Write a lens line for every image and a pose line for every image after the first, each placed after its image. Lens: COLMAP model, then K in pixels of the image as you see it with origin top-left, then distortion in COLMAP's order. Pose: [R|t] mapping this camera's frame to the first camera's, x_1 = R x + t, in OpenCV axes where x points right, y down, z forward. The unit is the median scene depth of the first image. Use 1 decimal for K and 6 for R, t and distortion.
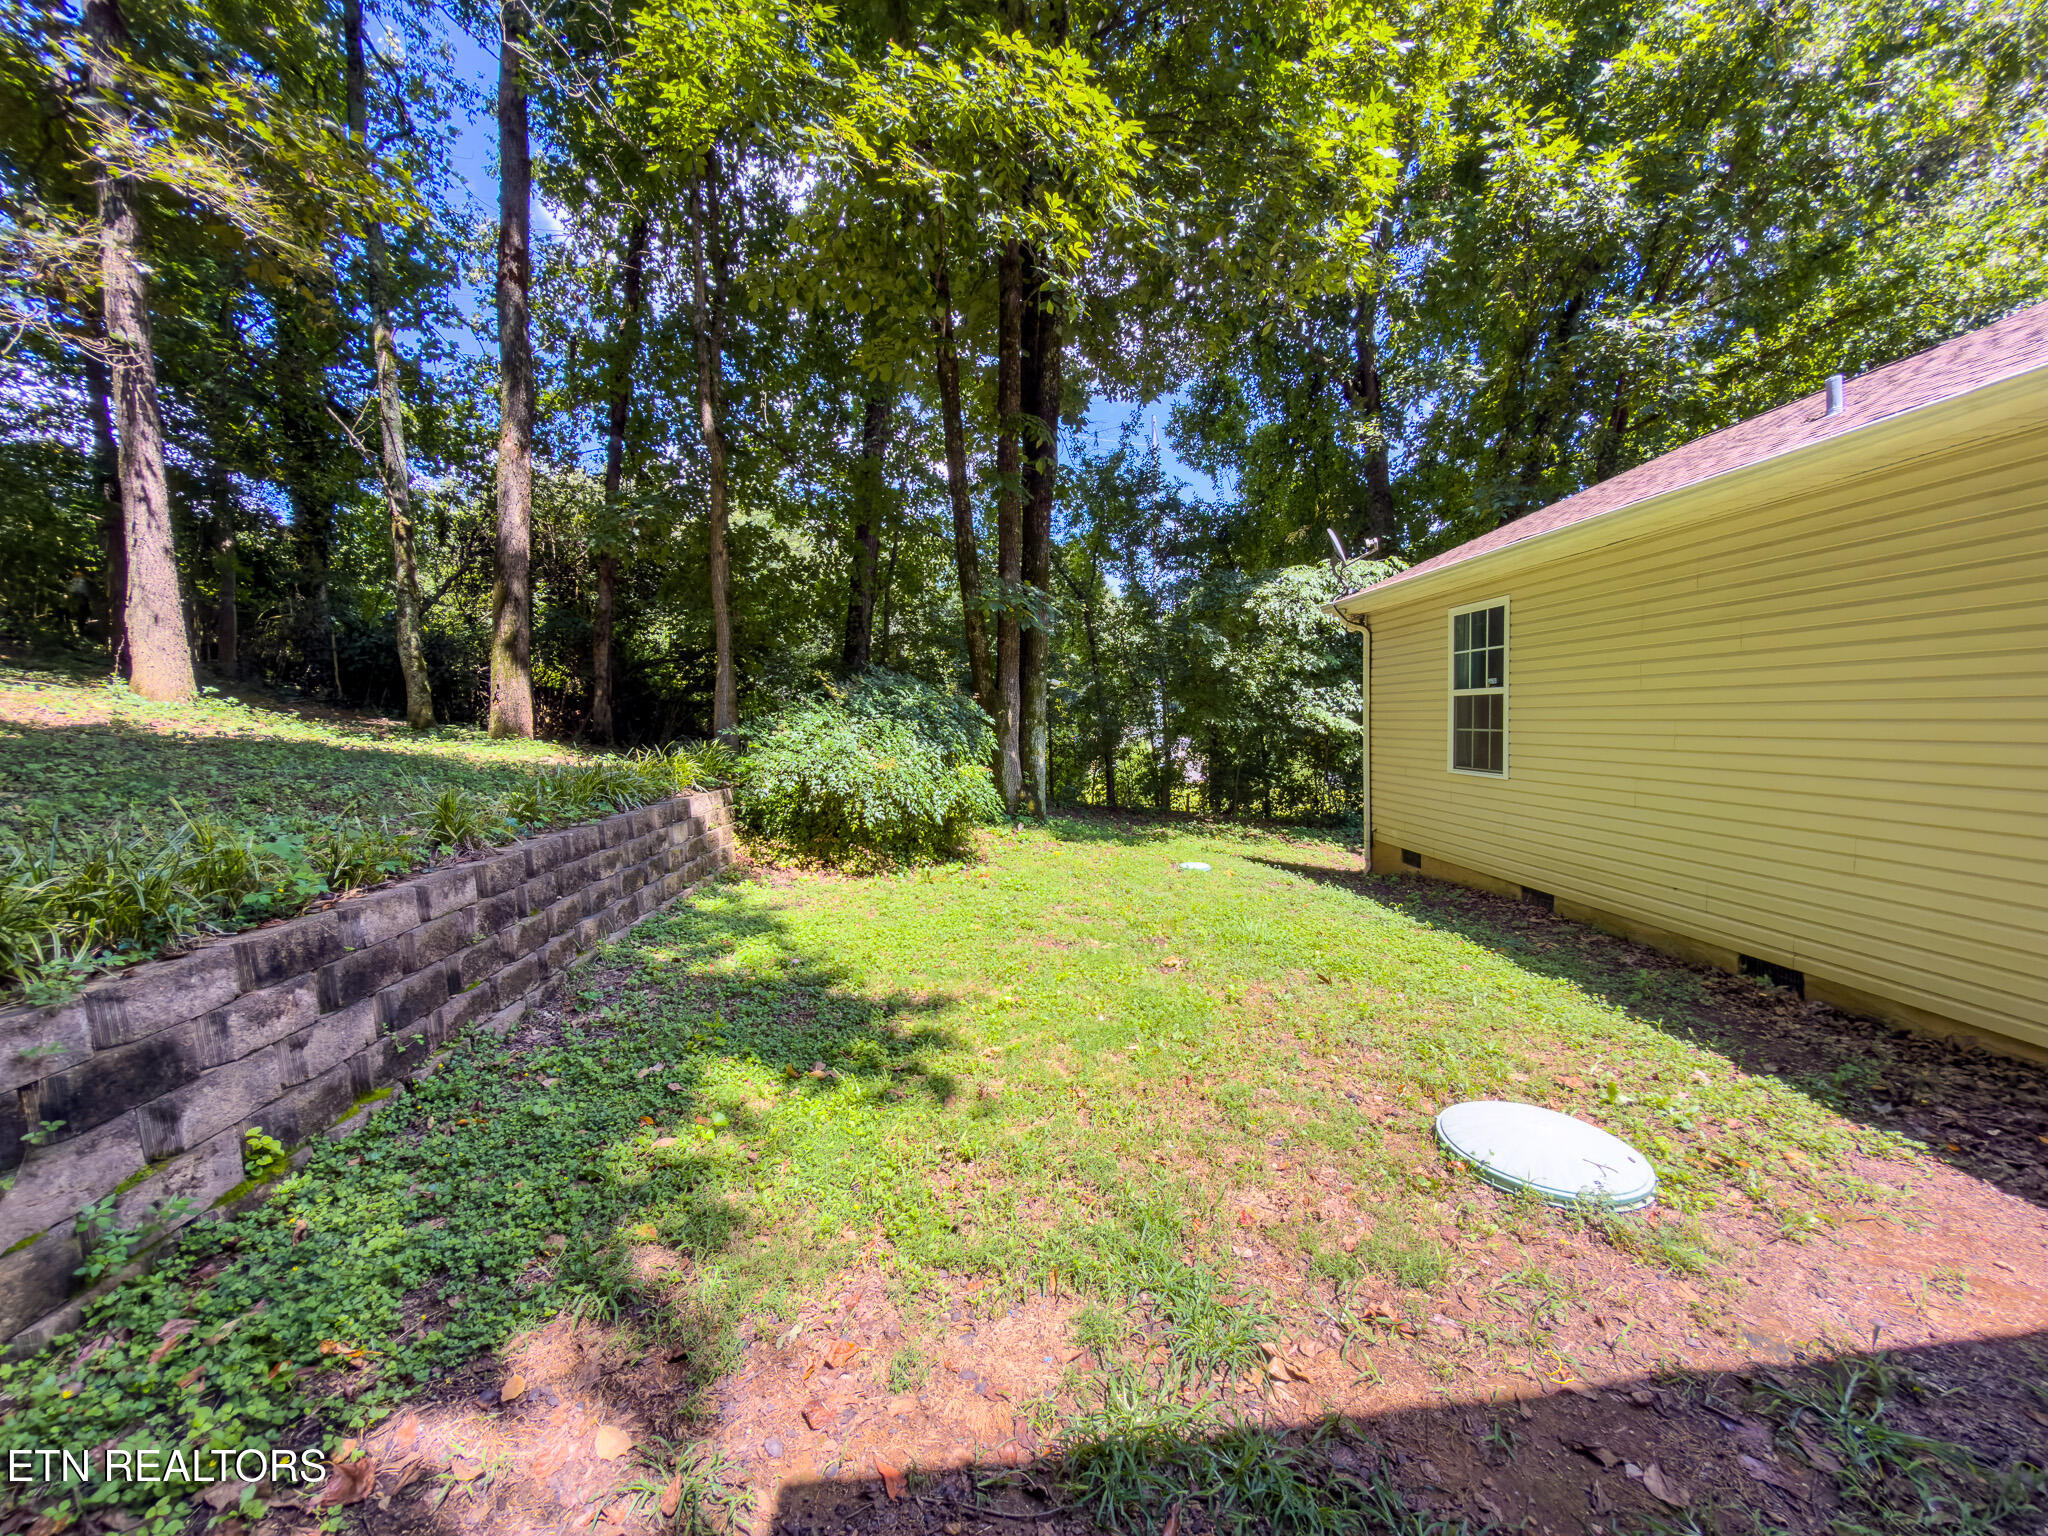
lens RADIAL K [[815.3, 0, 1024.8], [0, 815.3, 764.0], [0, 0, 1]] dist [-0.000807, 0.000198]
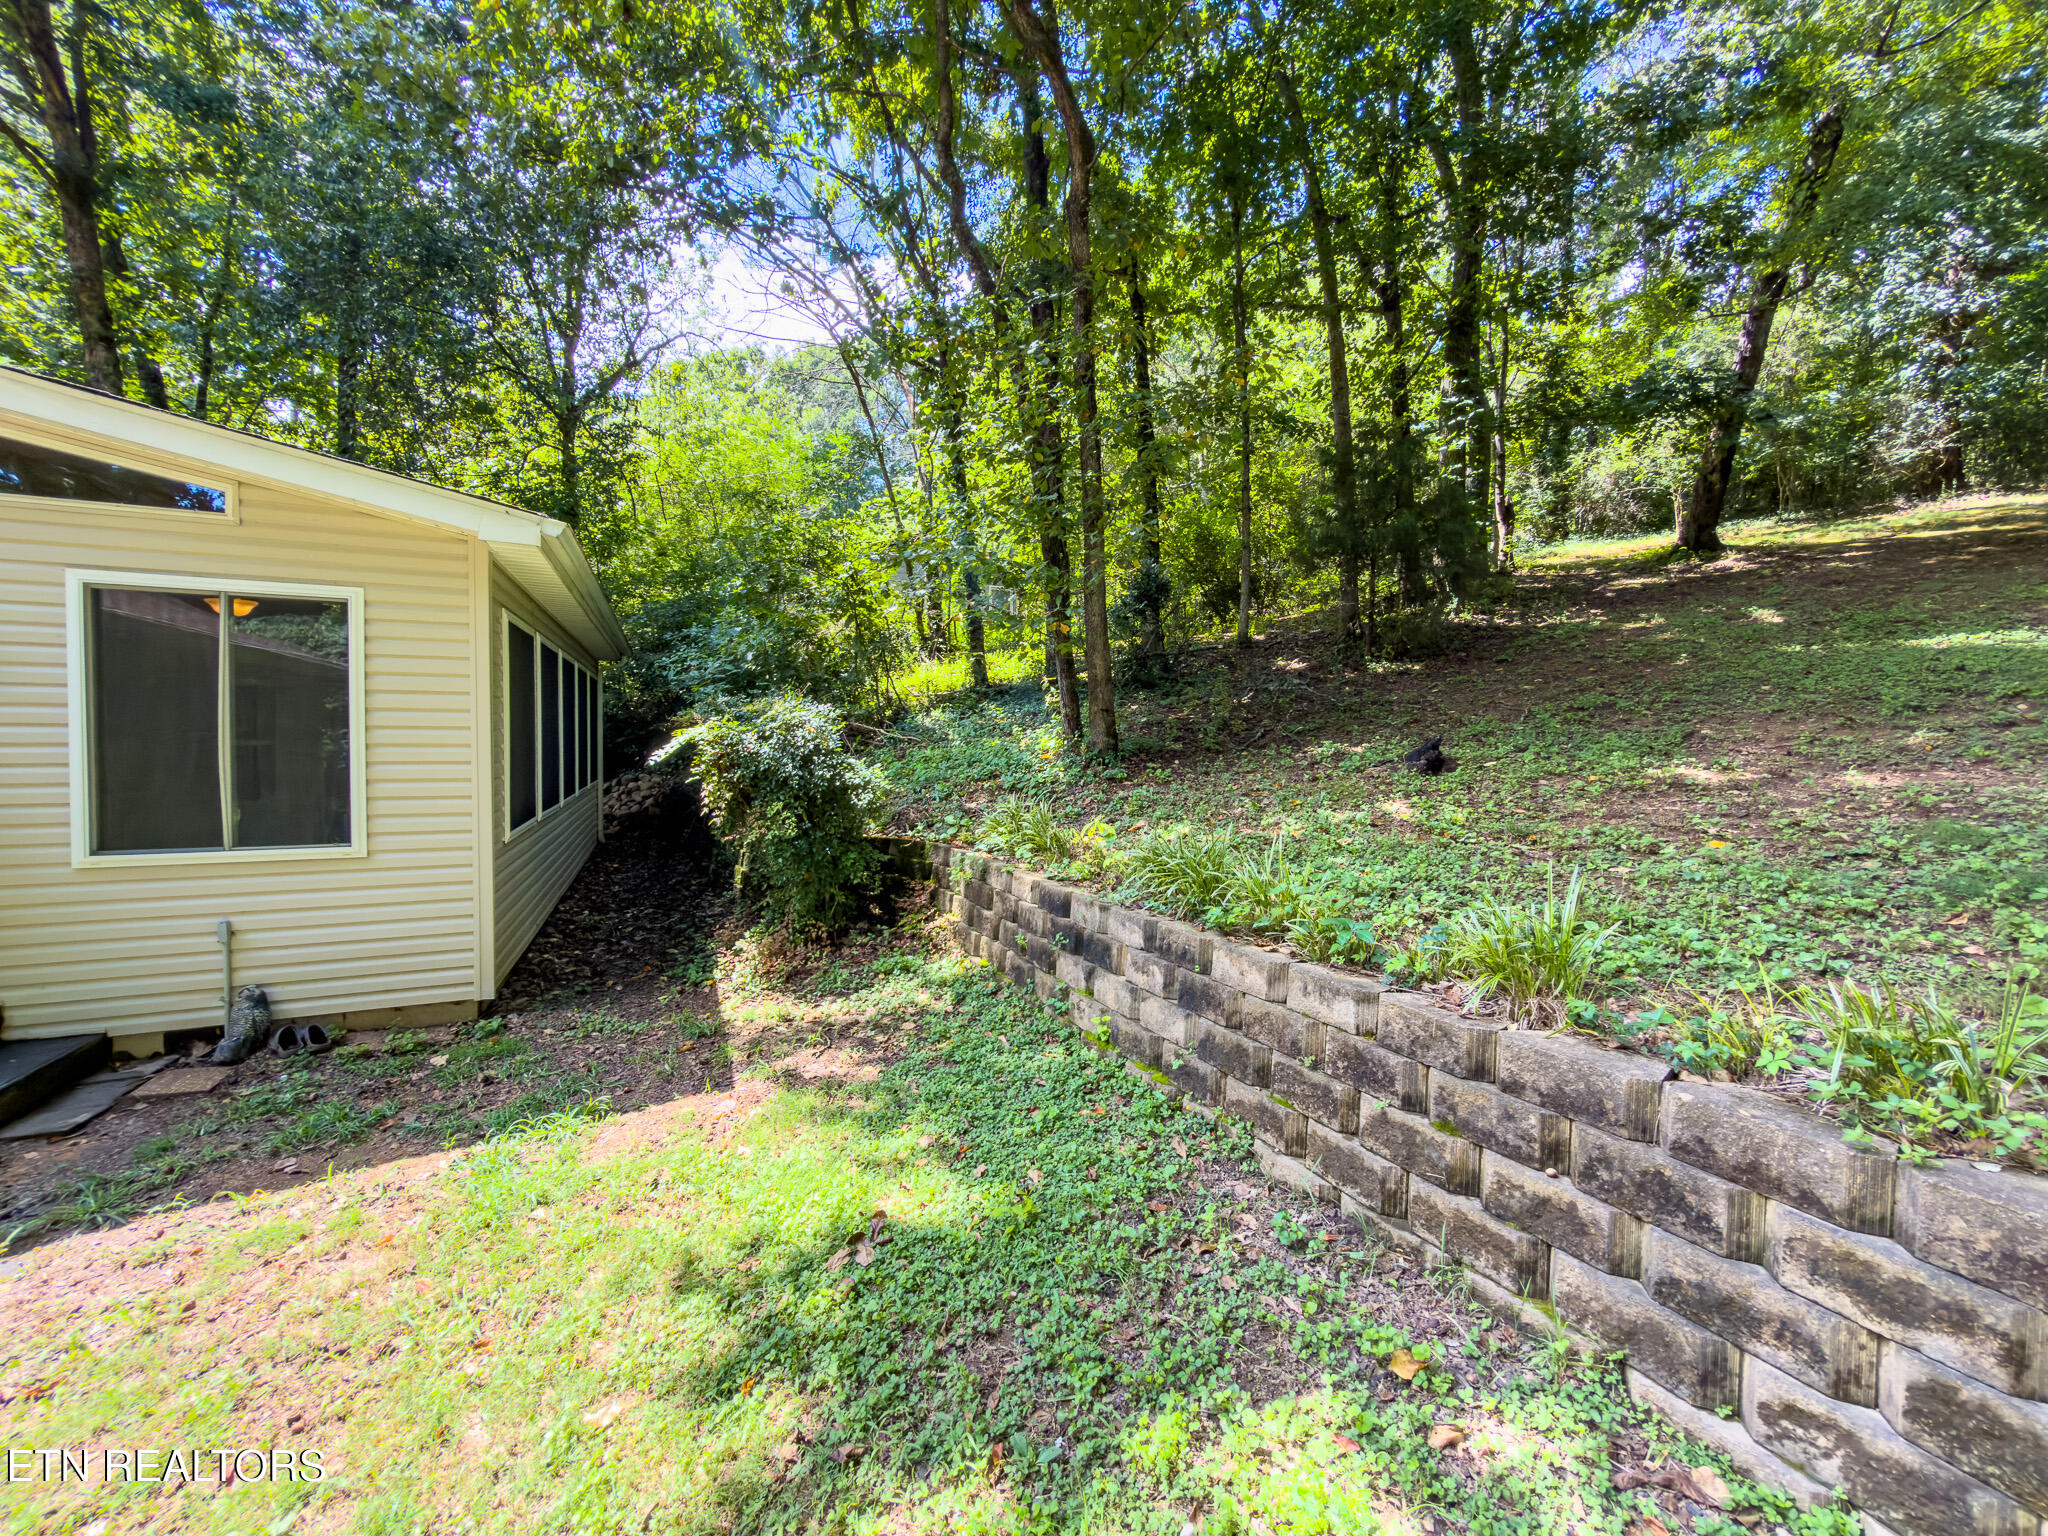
lens RADIAL K [[815.3, 0, 1019.1], [0, 815.3, 770.0], [0, 0, 1]] dist [-0.000807, 0.000198]
pose [[-0.931784, 0.036137, -0.361211, -0.050554], [-0.003094, 0.994206, 0.107446, -0.069650], [0.363001, 0.101234, -0.926273, 0.694955]]
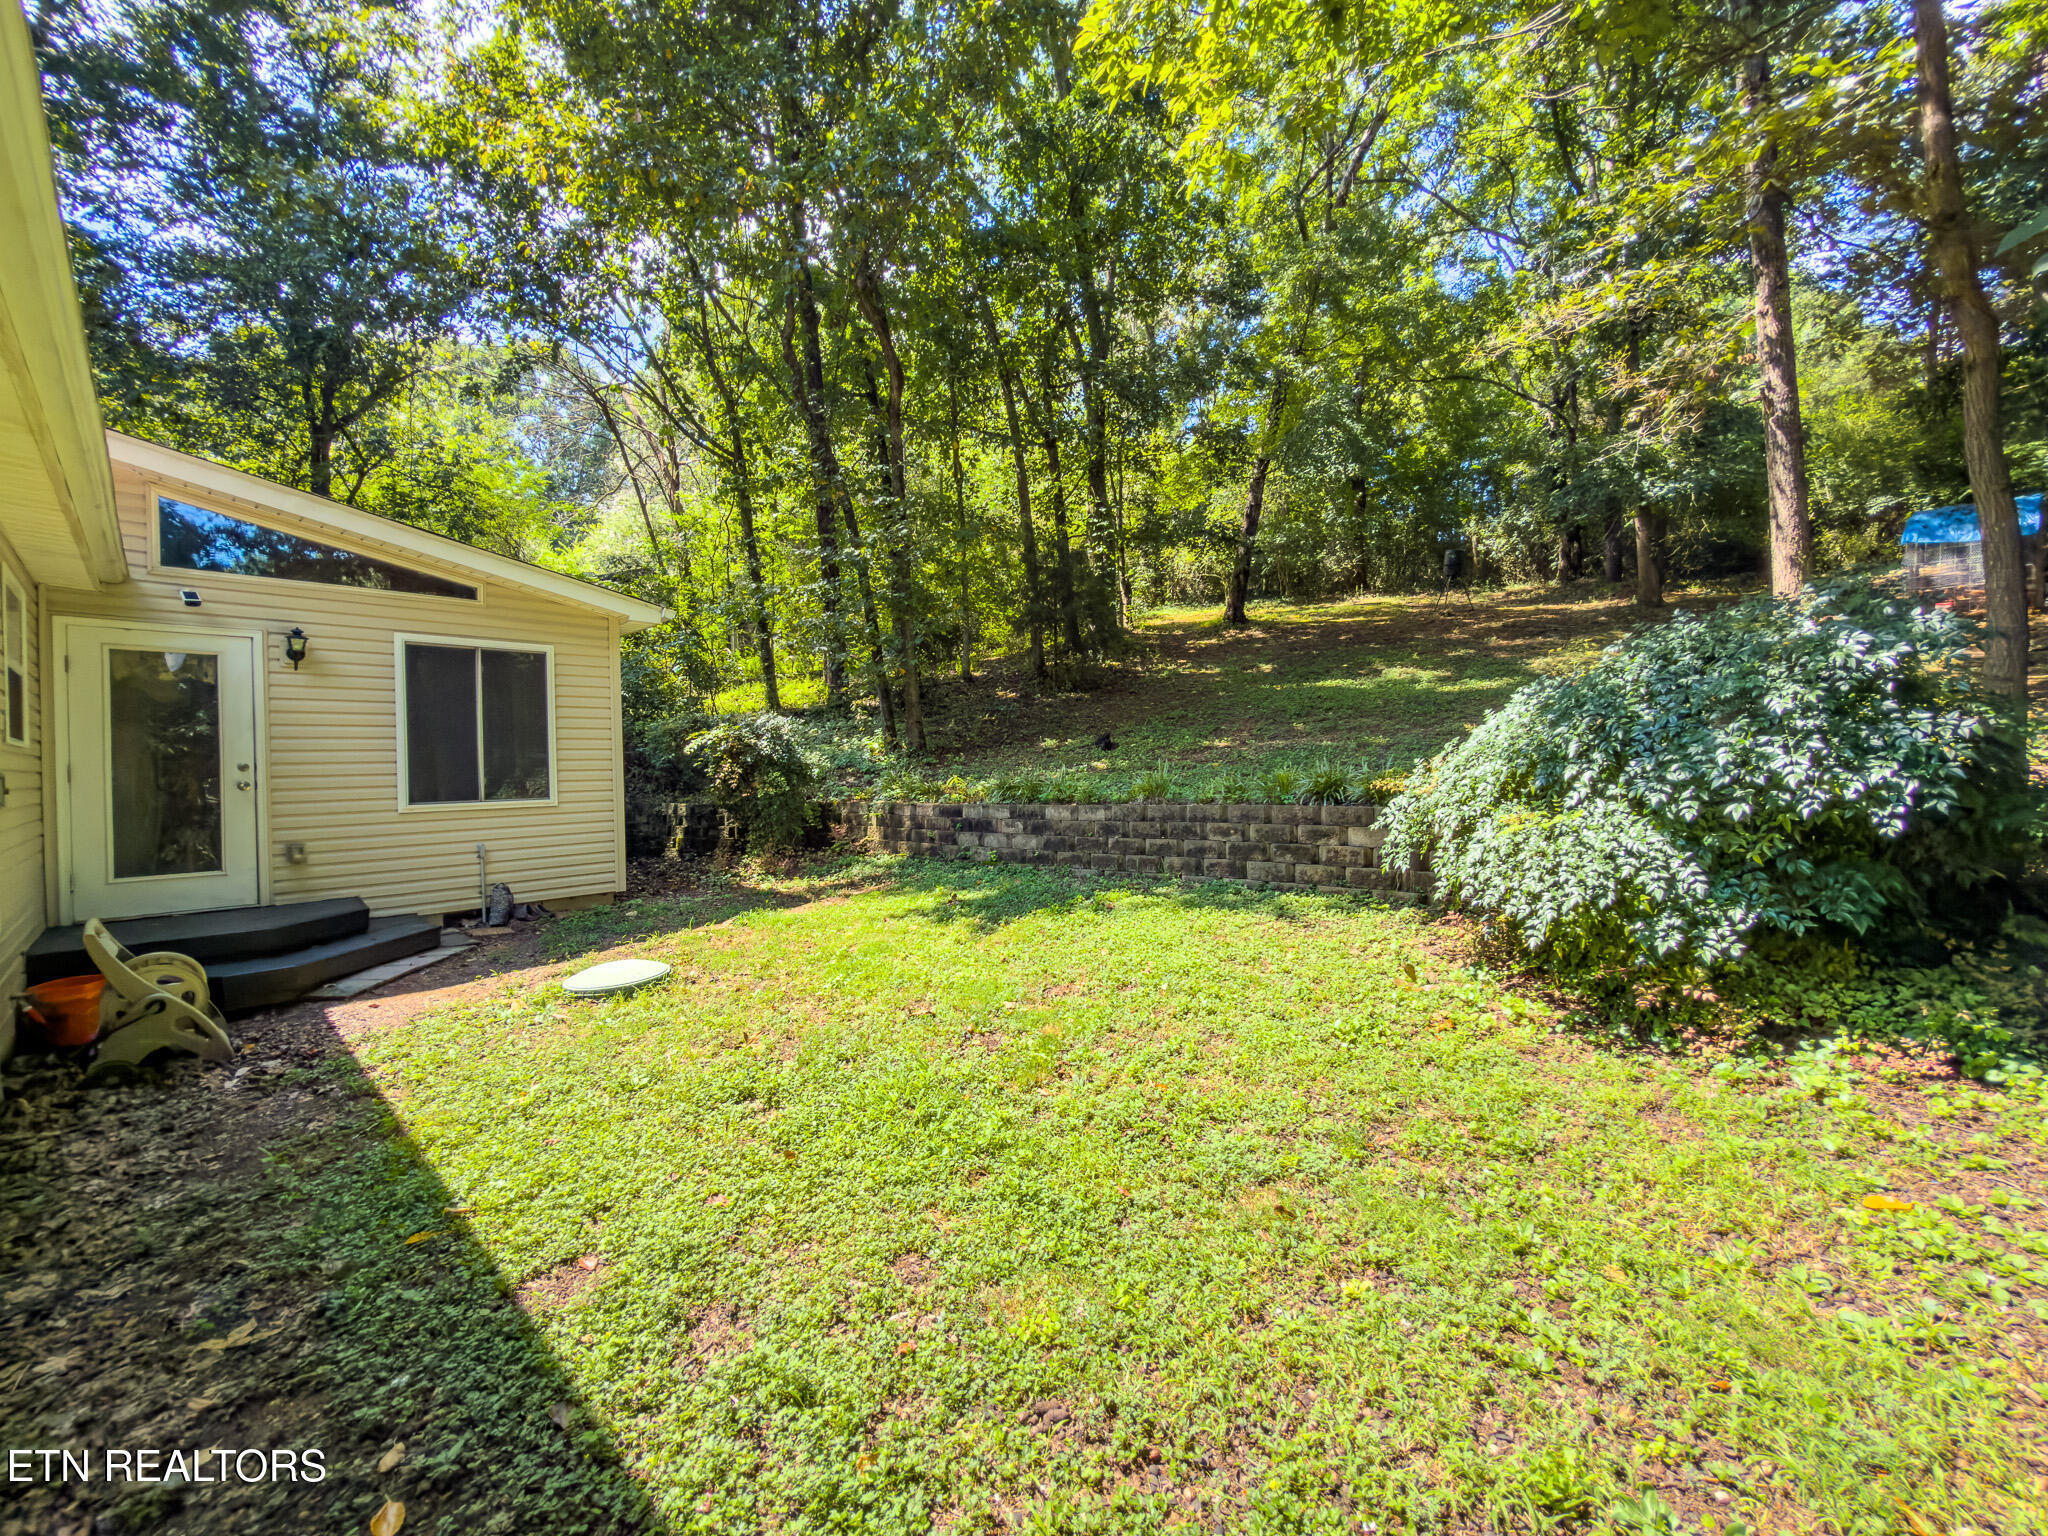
lens RADIAL K [[815.3, 0, 1015.3], [0, 815.3, 762.2], [0, 0, 1]] dist [-0.000807, 0.000198]
pose [[-0.717004, 0.042748, -0.695757, 0.455525], [-0.001002, 0.998054, 0.062354, -0.056622], [0.697068, 0.045405, -0.715566, 1.064911]]
